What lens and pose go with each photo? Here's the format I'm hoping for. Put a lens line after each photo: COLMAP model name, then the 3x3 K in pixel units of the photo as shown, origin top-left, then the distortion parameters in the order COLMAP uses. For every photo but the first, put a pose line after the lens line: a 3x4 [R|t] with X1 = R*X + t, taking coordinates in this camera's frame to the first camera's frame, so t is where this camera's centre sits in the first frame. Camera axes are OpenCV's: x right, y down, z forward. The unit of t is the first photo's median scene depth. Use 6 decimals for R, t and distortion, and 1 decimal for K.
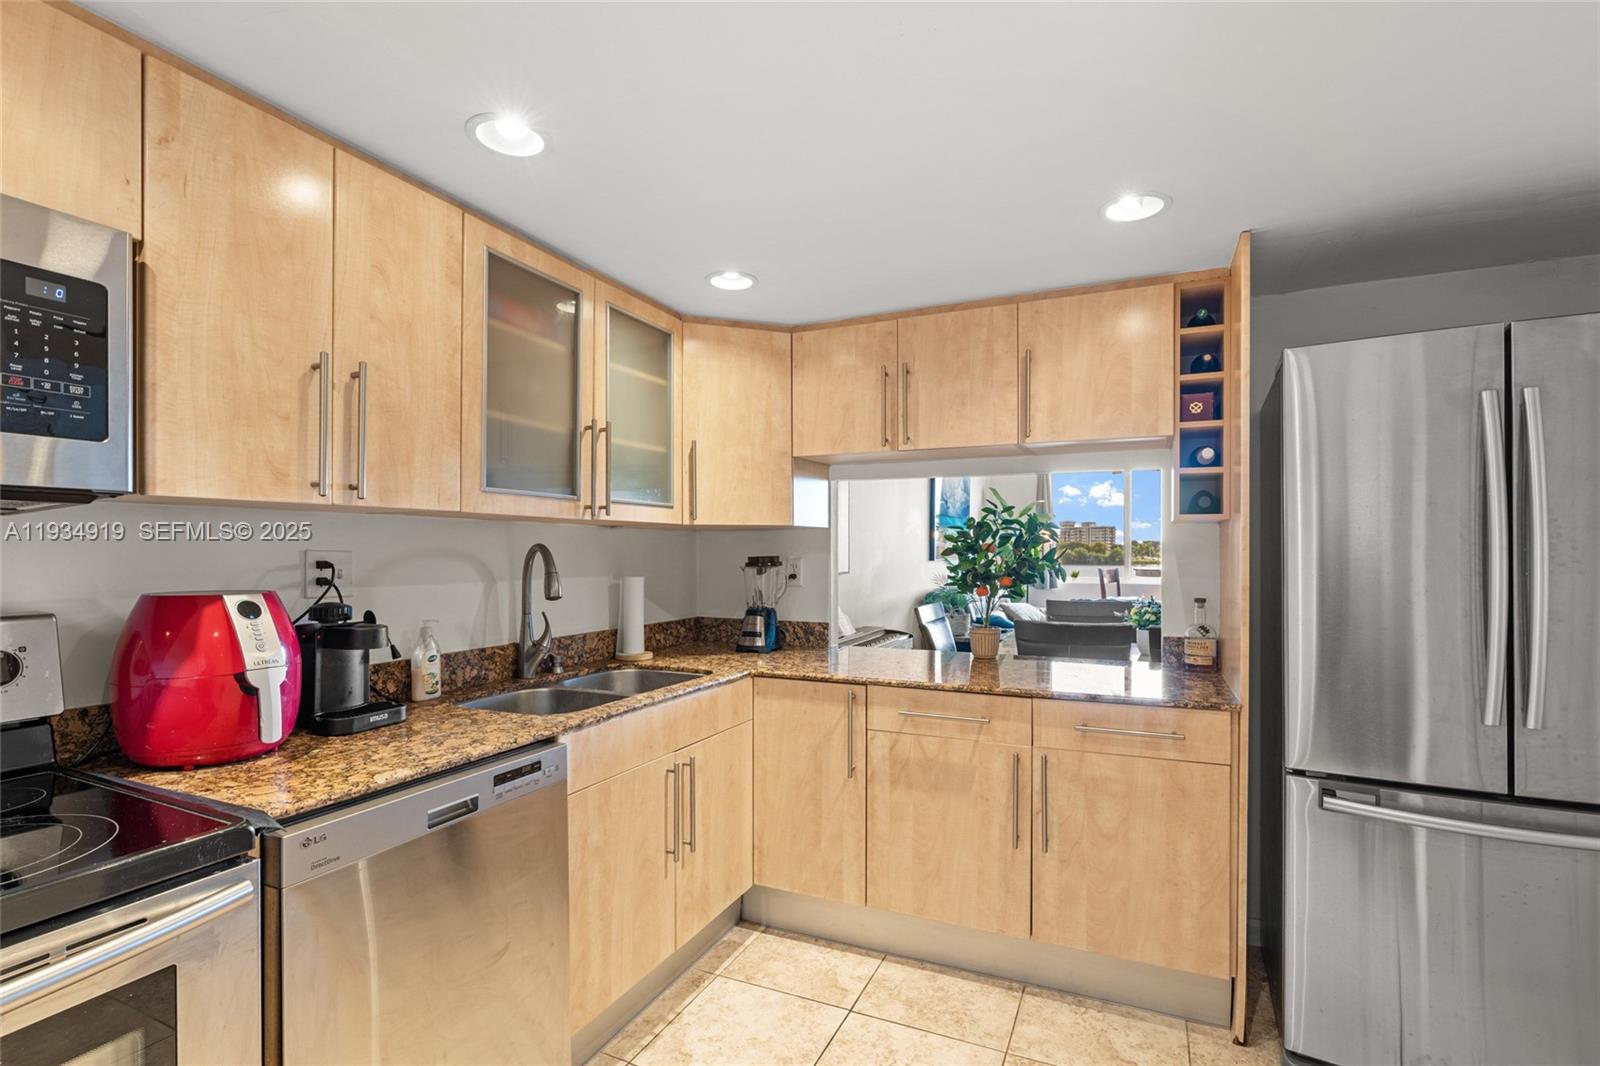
lens RADIAL K [[732.9, 0, 798.3], [0, 732.9, 556.7], [0, 0, 1]] dist [0.003461, 0.000539]
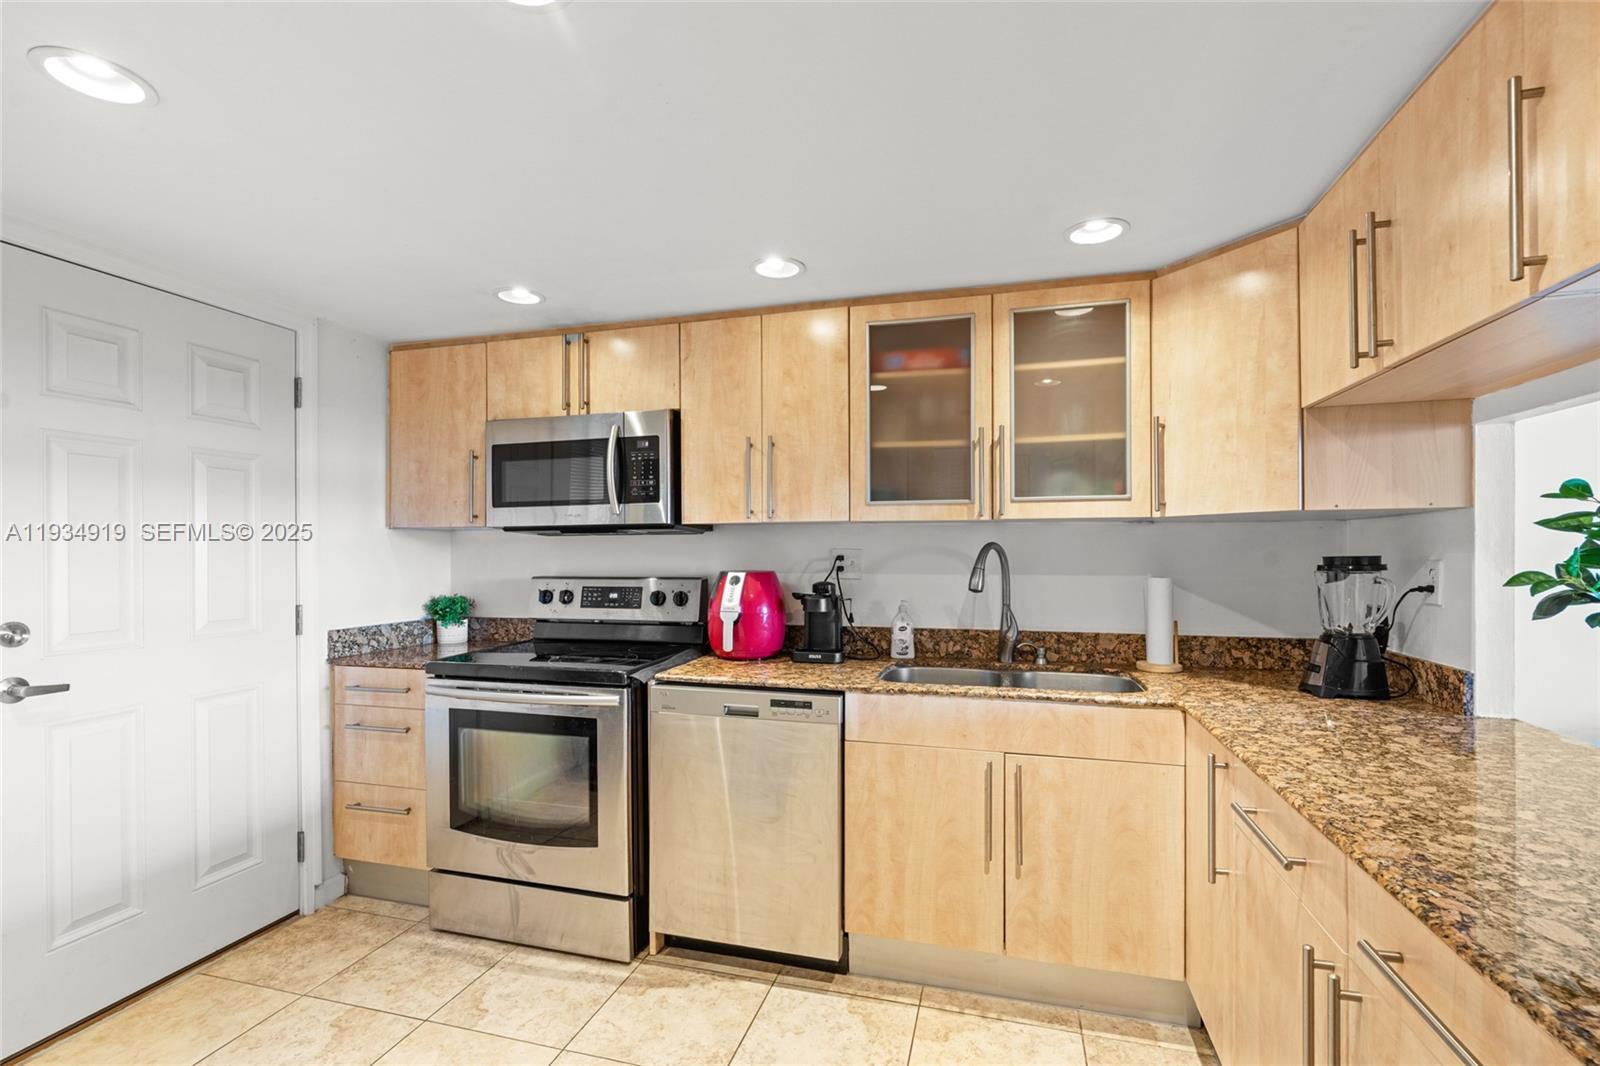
lens RADIAL K [[710.3, 0, 809.8], [0, 710.3, 548.3], [0, 0, 1]] dist [-0.003485, -0.000190]
pose [[0.180794, -0.001197, -0.983520, 0.744643], [-0.005281, 0.999984, -0.002188, -0.005379], [0.983507, 0.005590, 0.180785, 0.589202]]
